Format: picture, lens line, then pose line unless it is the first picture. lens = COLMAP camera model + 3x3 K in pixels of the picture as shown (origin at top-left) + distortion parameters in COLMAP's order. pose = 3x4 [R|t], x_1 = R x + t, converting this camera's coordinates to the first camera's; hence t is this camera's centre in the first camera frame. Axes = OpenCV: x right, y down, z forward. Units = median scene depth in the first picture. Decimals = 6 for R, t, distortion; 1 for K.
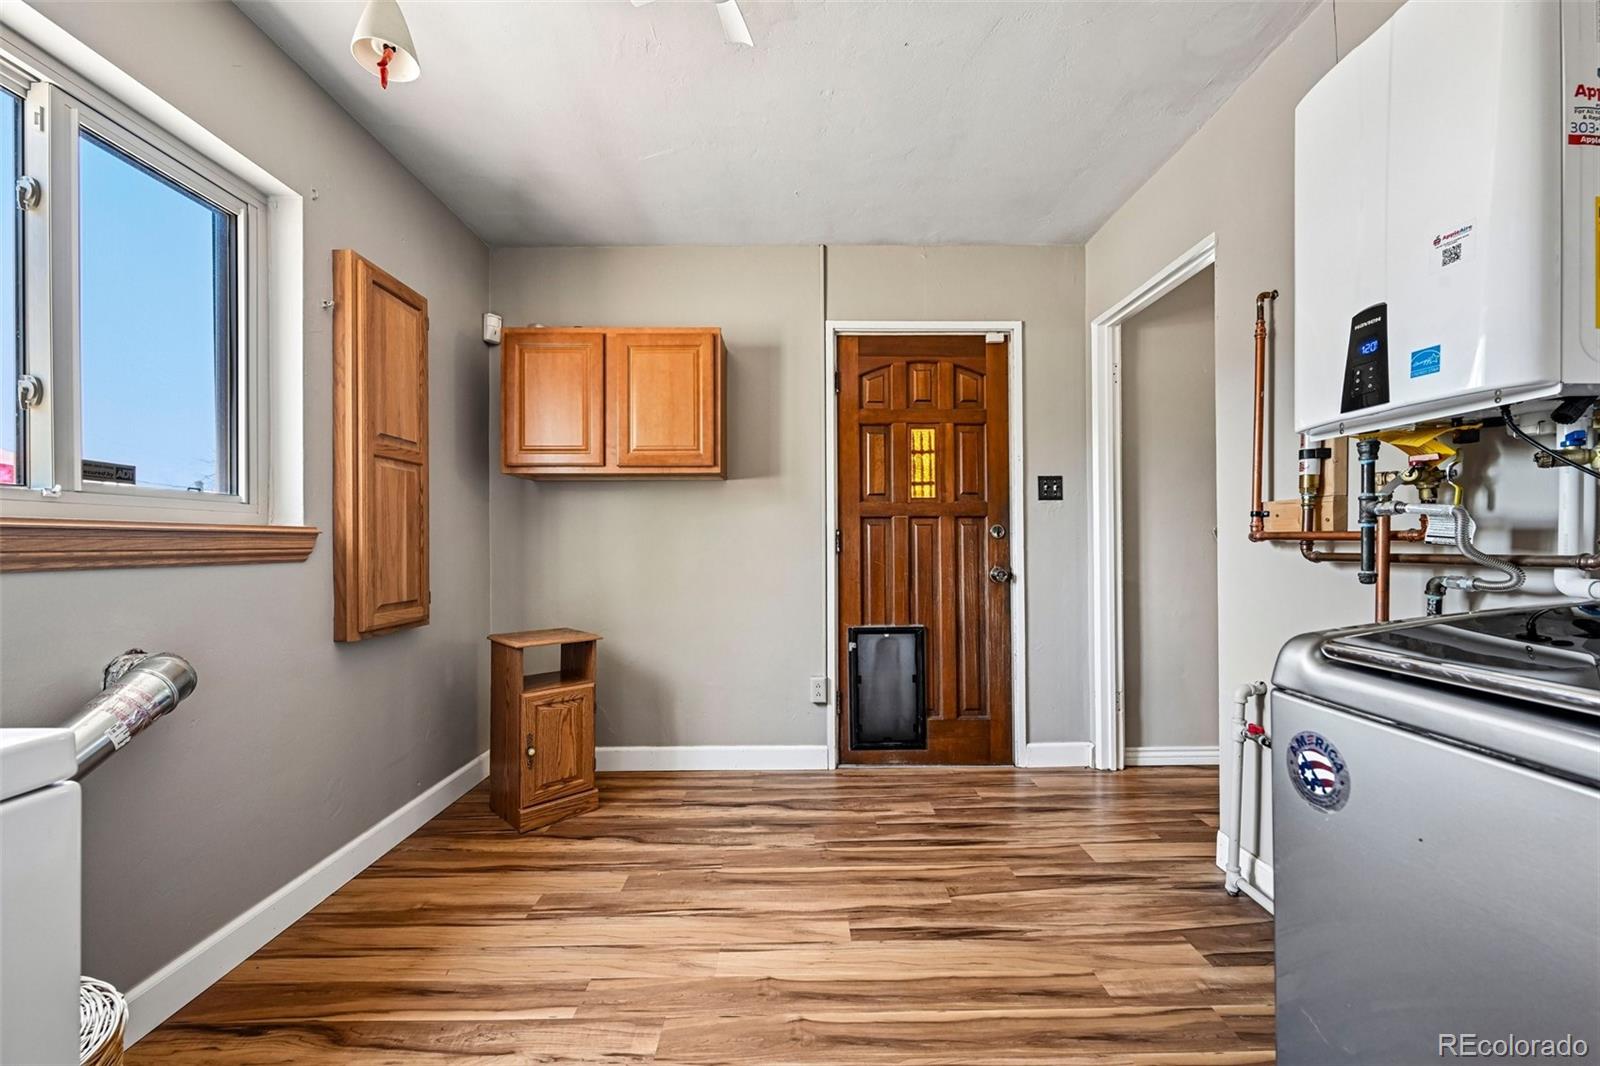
lens RADIAL K [[623.9, 0, 807.3], [0, 623.9, 540.6], [0, 0, 1]] dist [-0.002383, 0.000365]
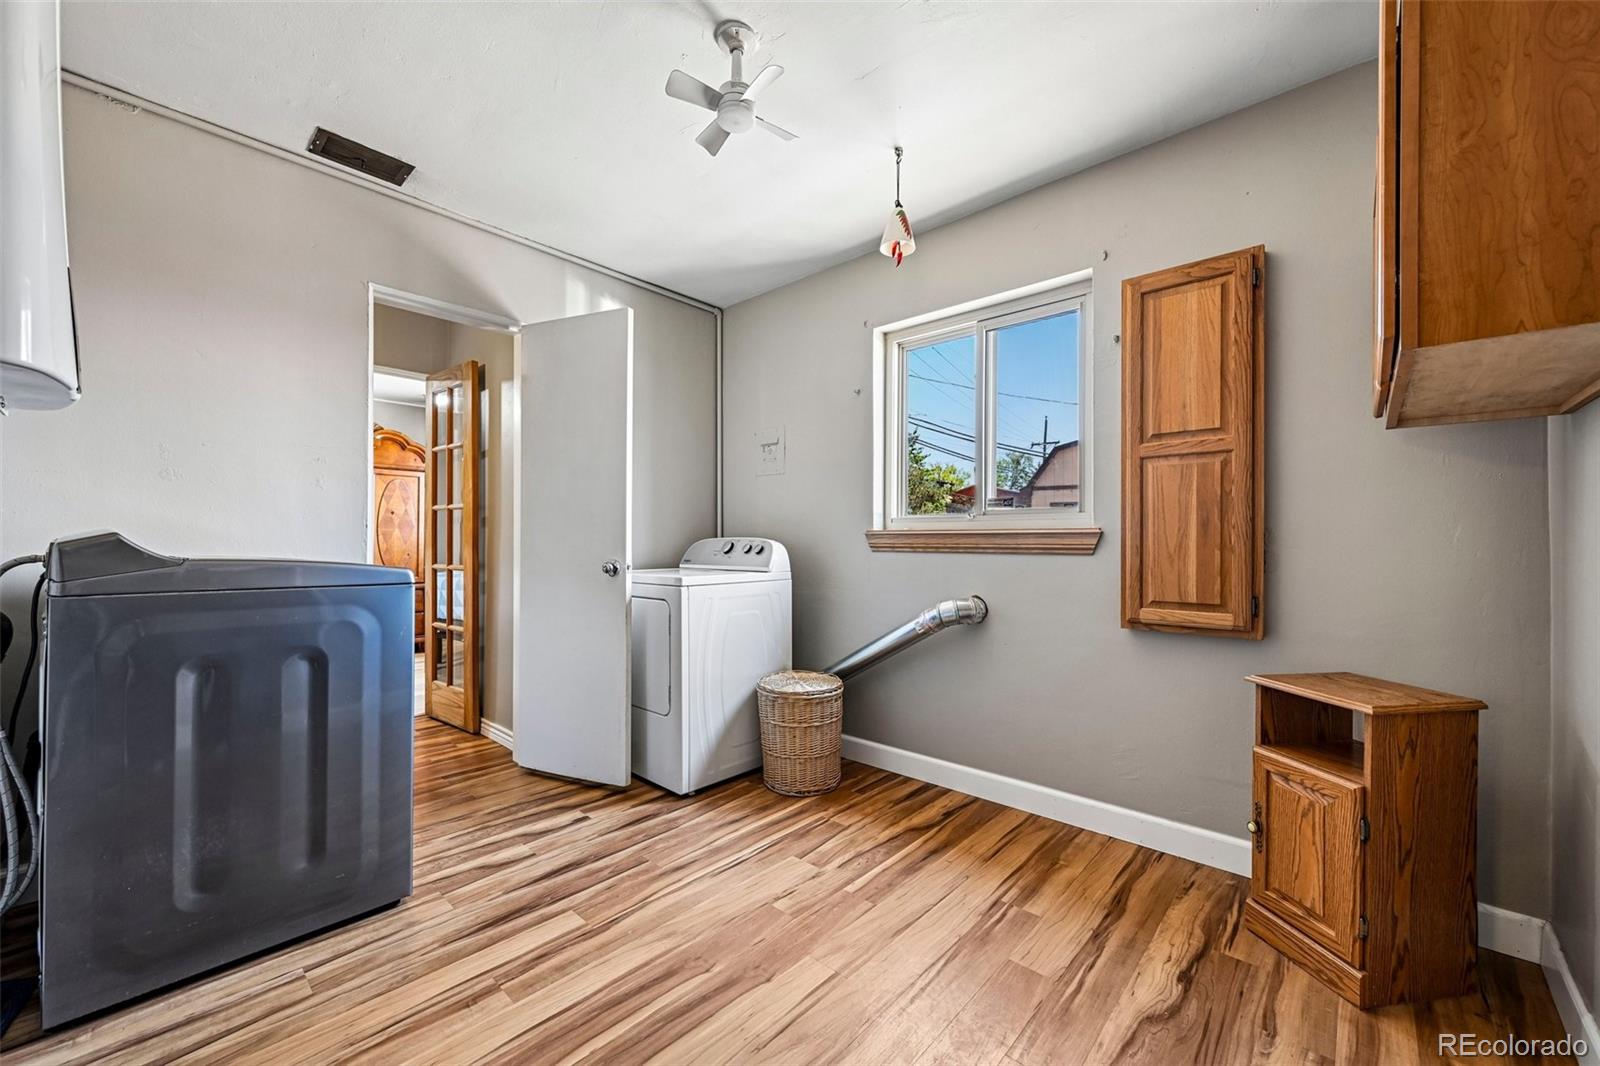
lens RADIAL K [[623.9, 0, 805.3], [0, 623.9, 538.1], [0, 0, 1]] dist [-0.002383, 0.000365]
pose [[-0.682013, 0.004160, -0.731328, 0.520945], [0.006591, 0.999978, -0.000459, -0.004213], [0.731310, -0.005133, -0.682026, 1.438952]]
